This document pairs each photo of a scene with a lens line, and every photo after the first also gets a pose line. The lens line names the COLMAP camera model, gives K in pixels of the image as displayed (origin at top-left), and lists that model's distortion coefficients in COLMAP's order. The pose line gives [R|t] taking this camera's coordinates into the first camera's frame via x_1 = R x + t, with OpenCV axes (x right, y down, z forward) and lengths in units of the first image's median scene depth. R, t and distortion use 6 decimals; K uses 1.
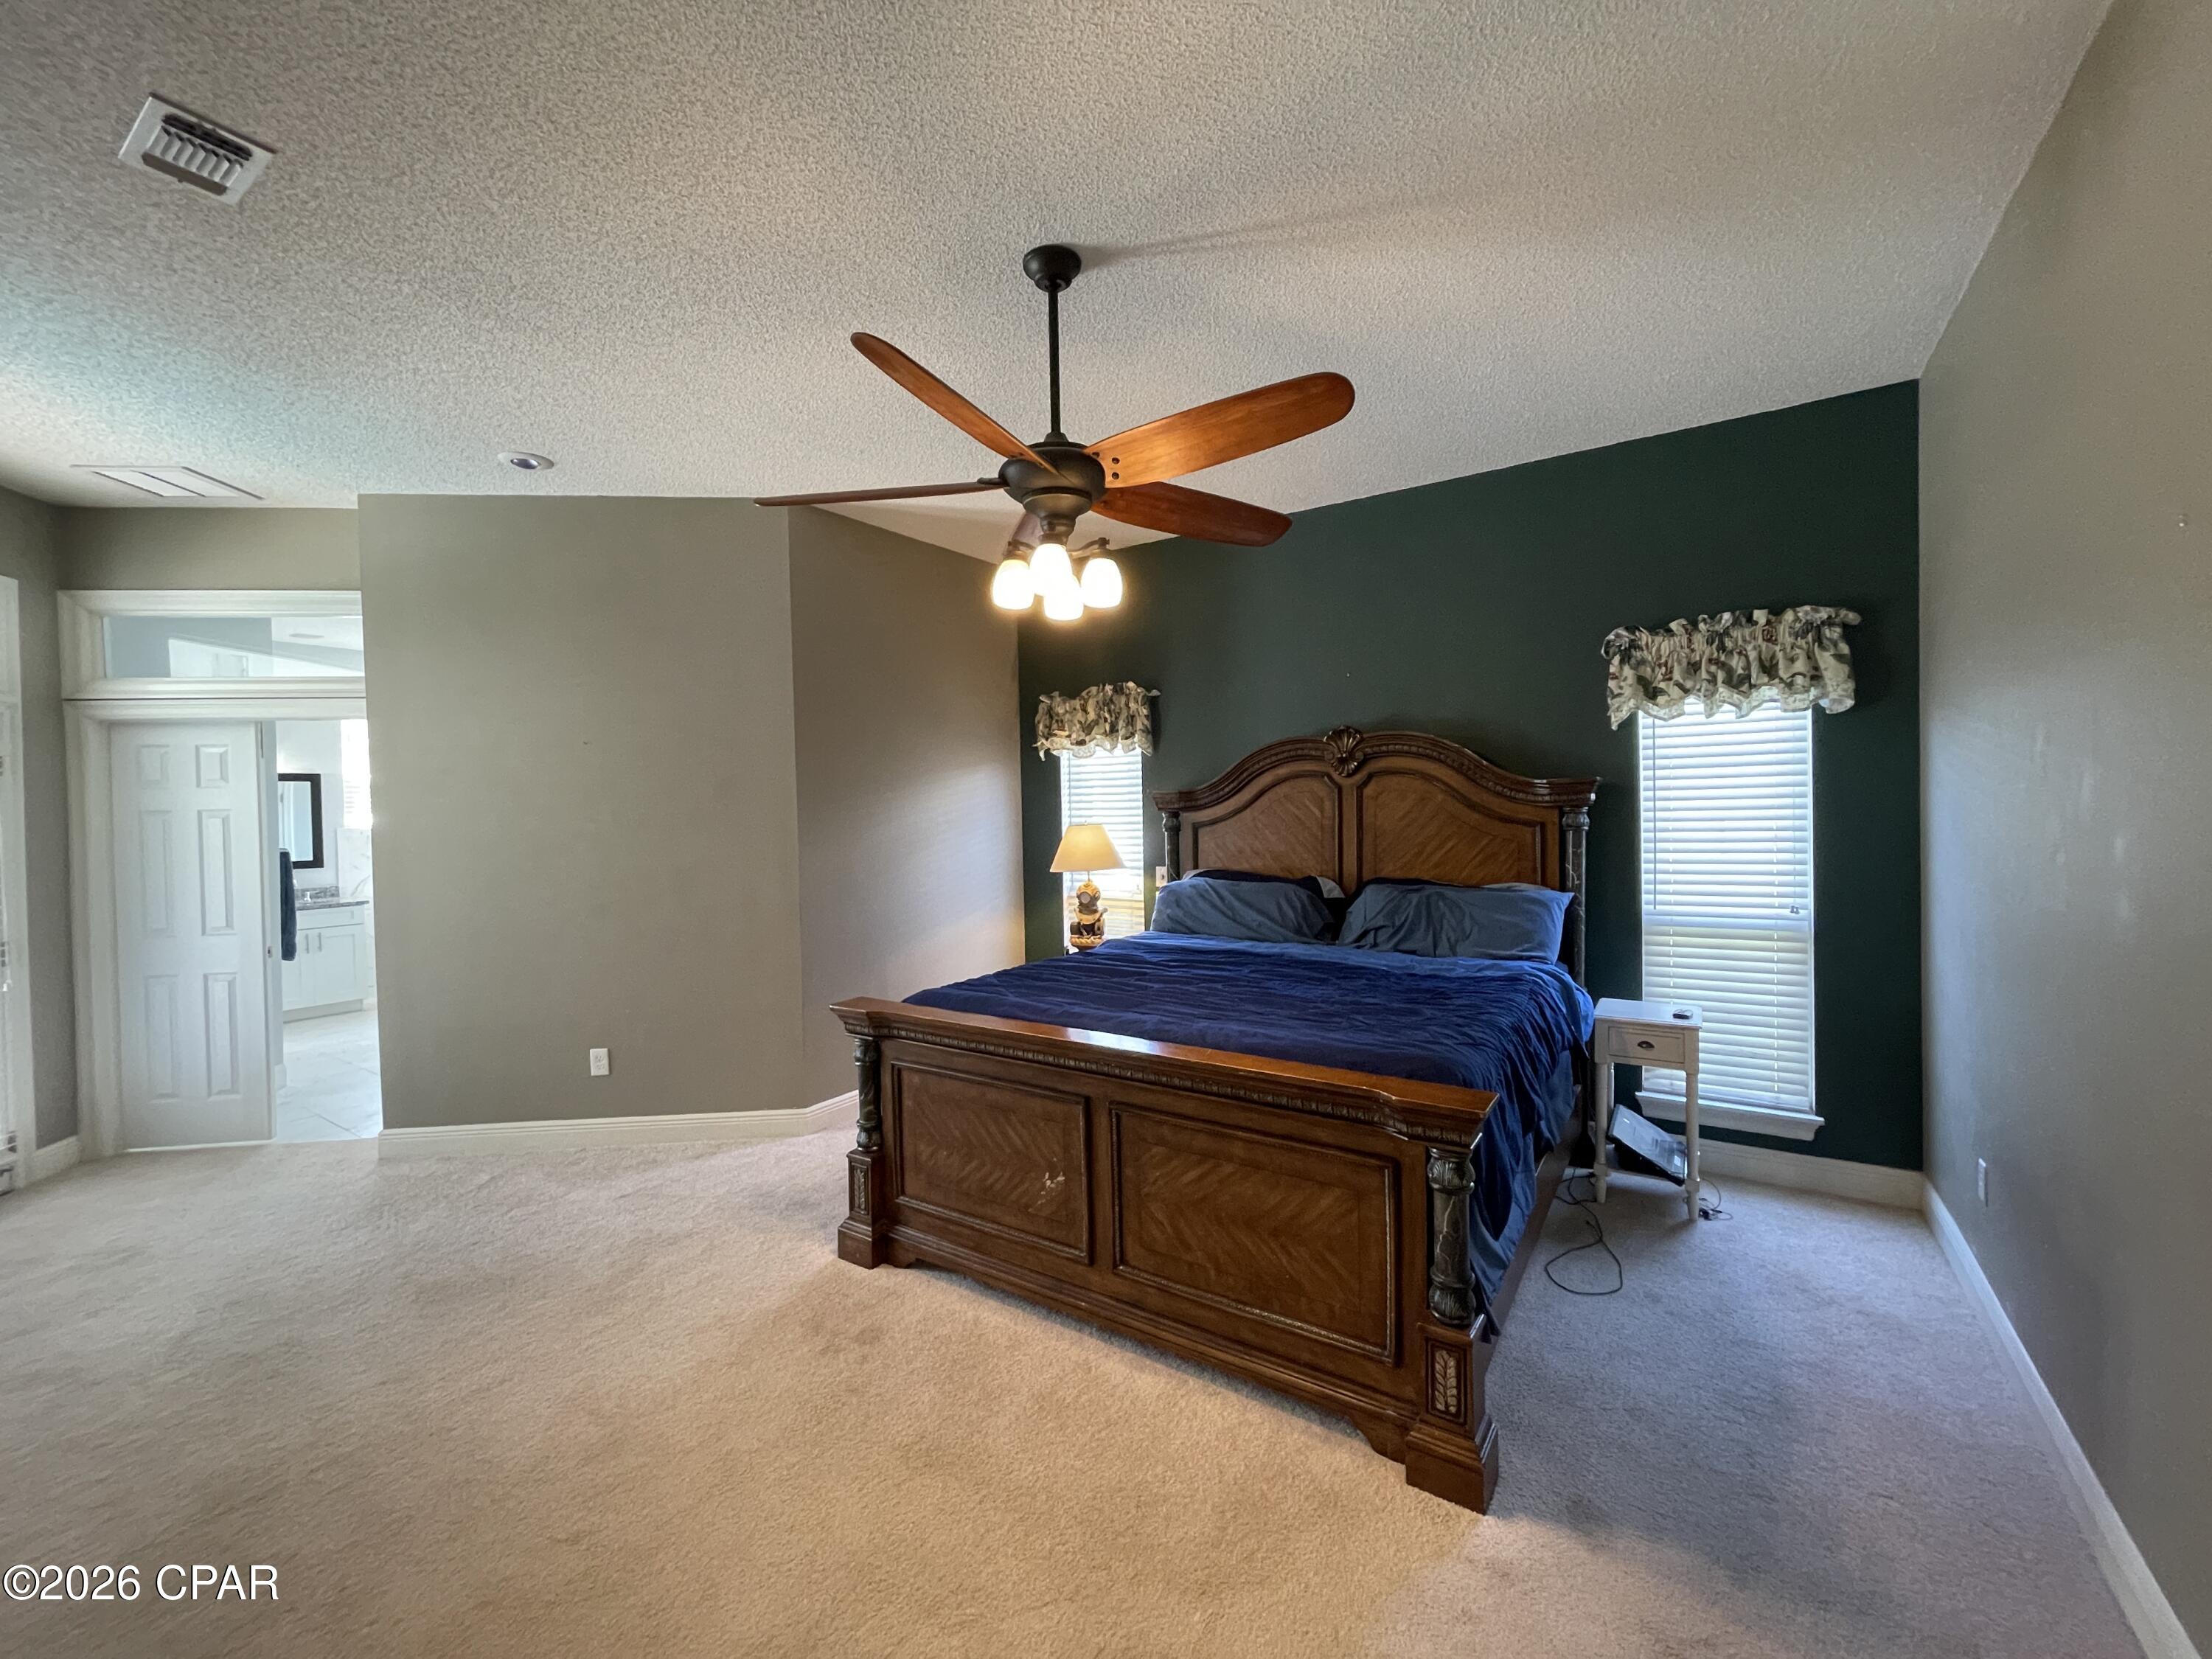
lens RADIAL K [[899.3, 0, 1101.7], [0, 899.3, 826.7], [0, 0, 1]] dist [-0.001927, 0.000727]
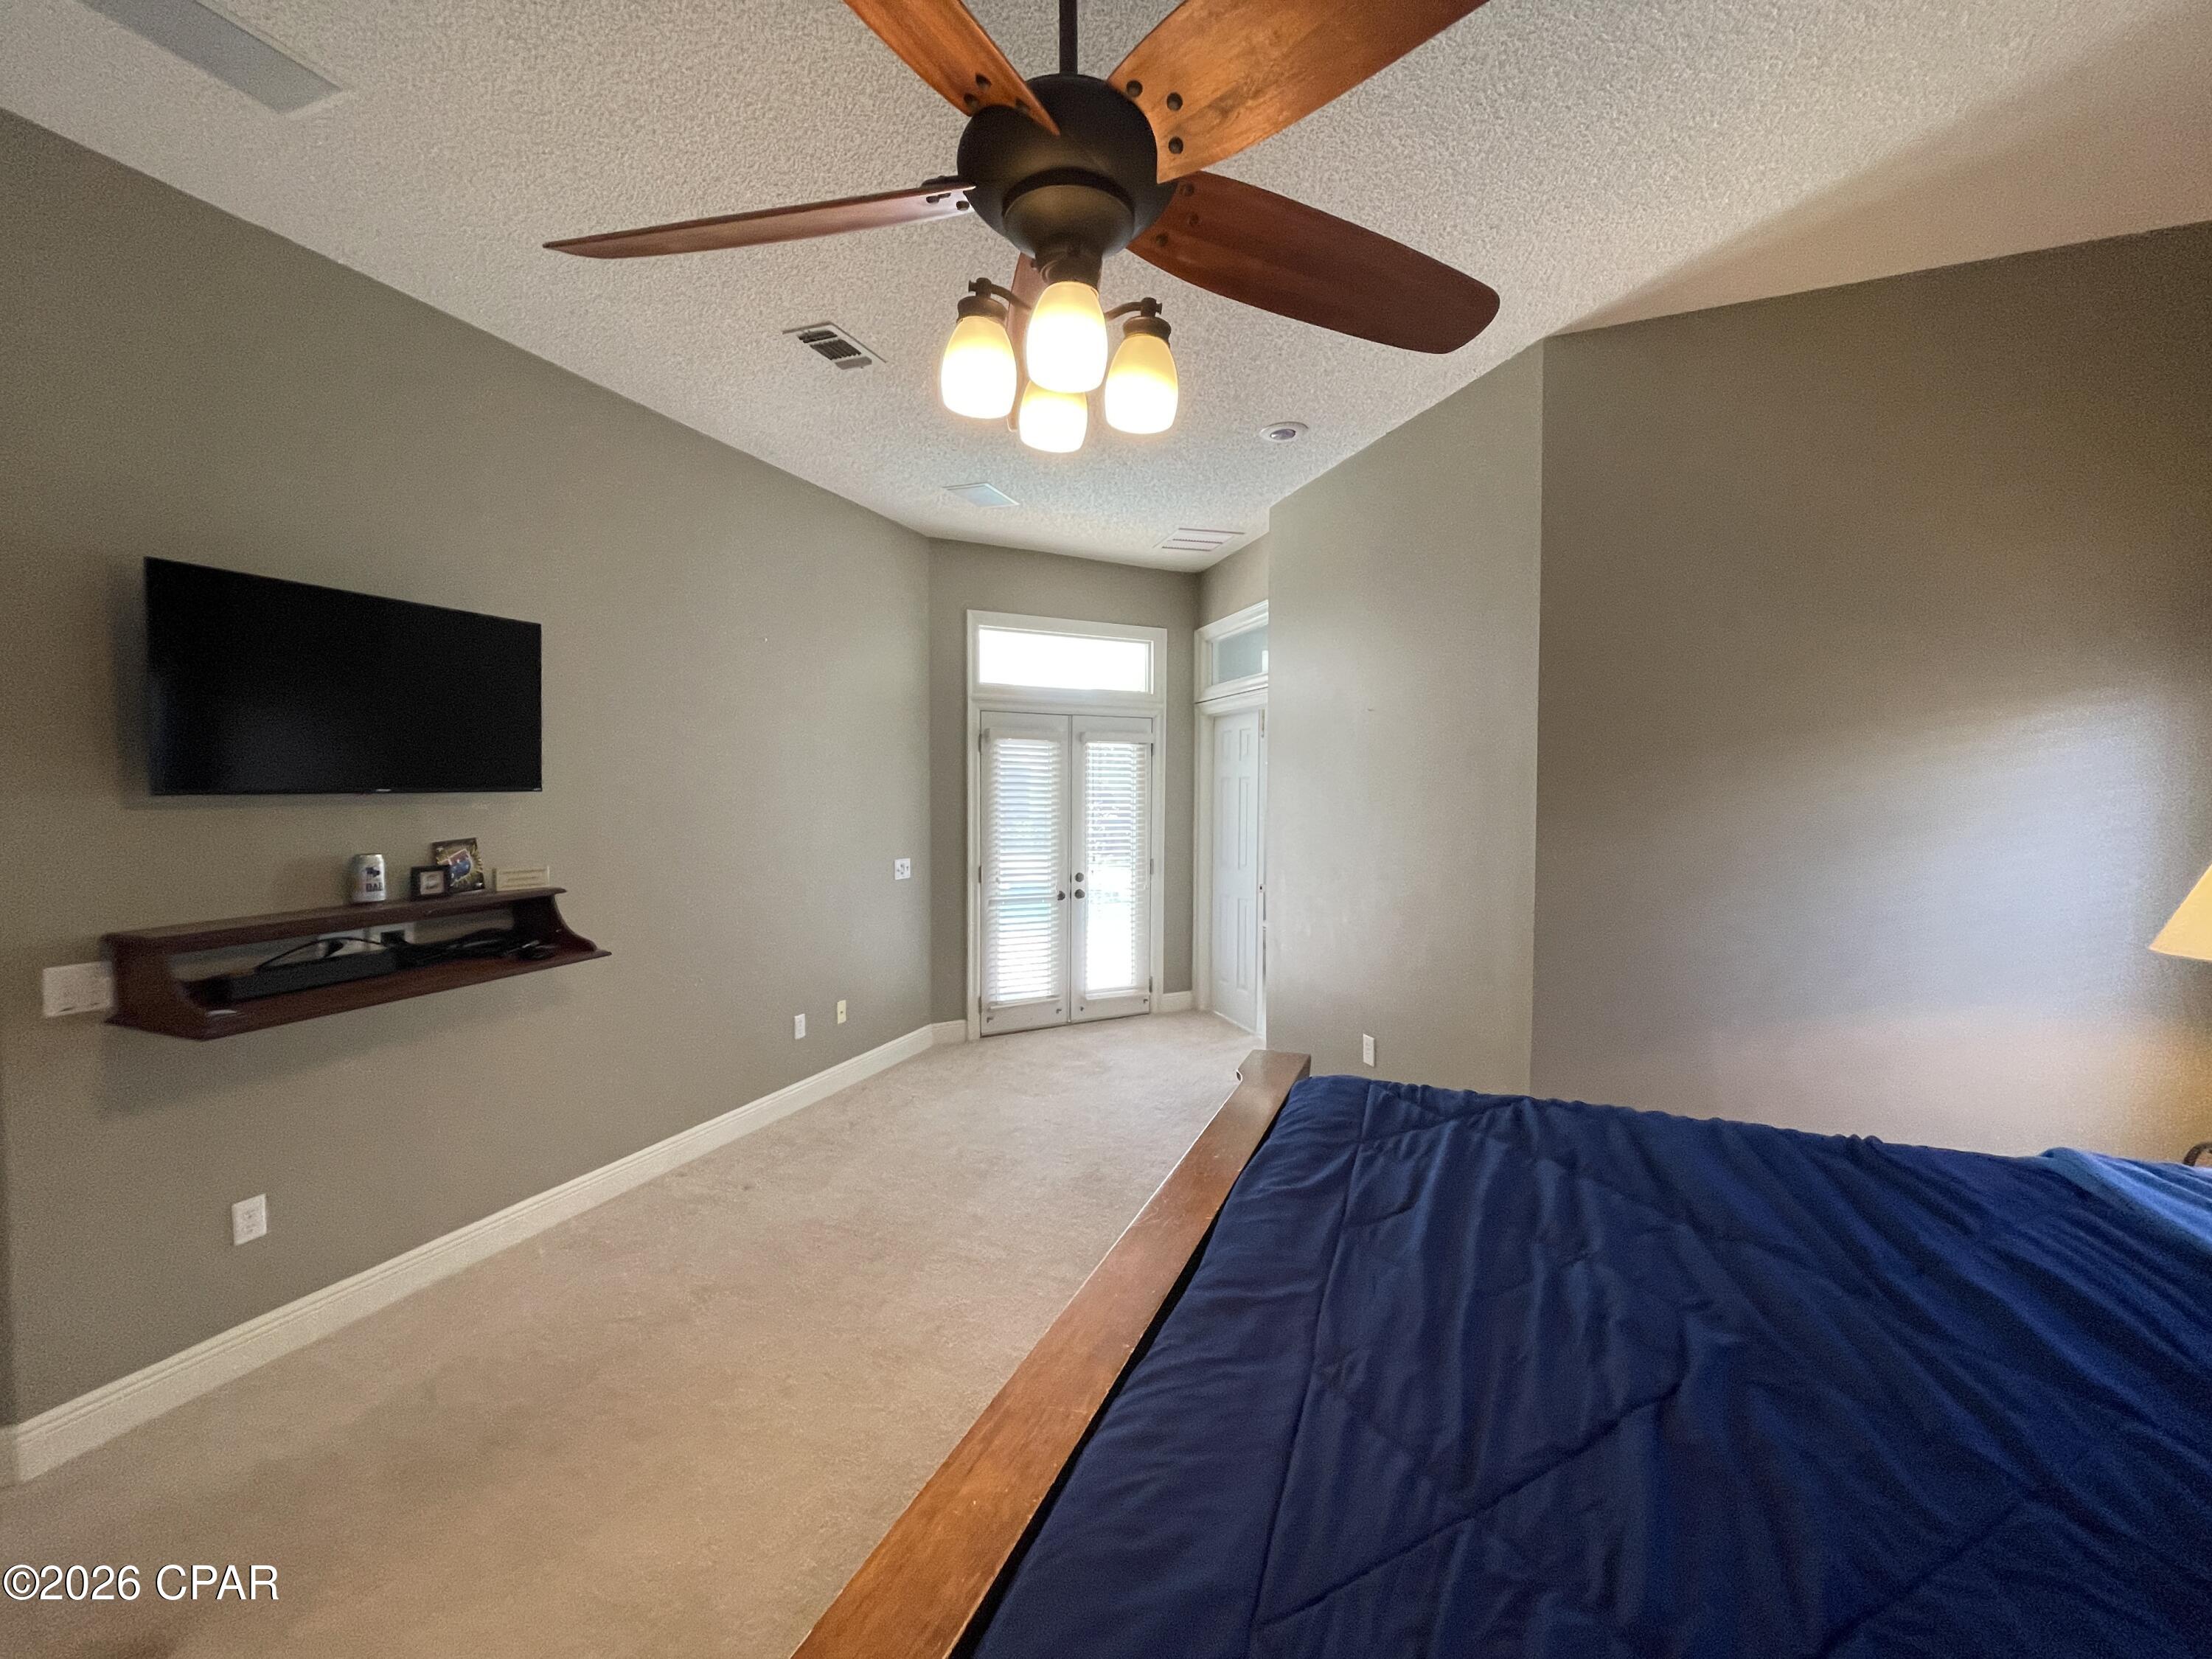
lens RADIAL K [[899.3, 0, 1101.7], [0, 899.3, 826.7], [0, 0, 1]] dist [-0.001927, 0.000727]
pose [[0.204390, 0.061172, -0.976976, 0.314690], [-0.023170, 0.998068, 0.057645, -0.019976], [0.978615, 0.010855, 0.205413, 0.573590]]
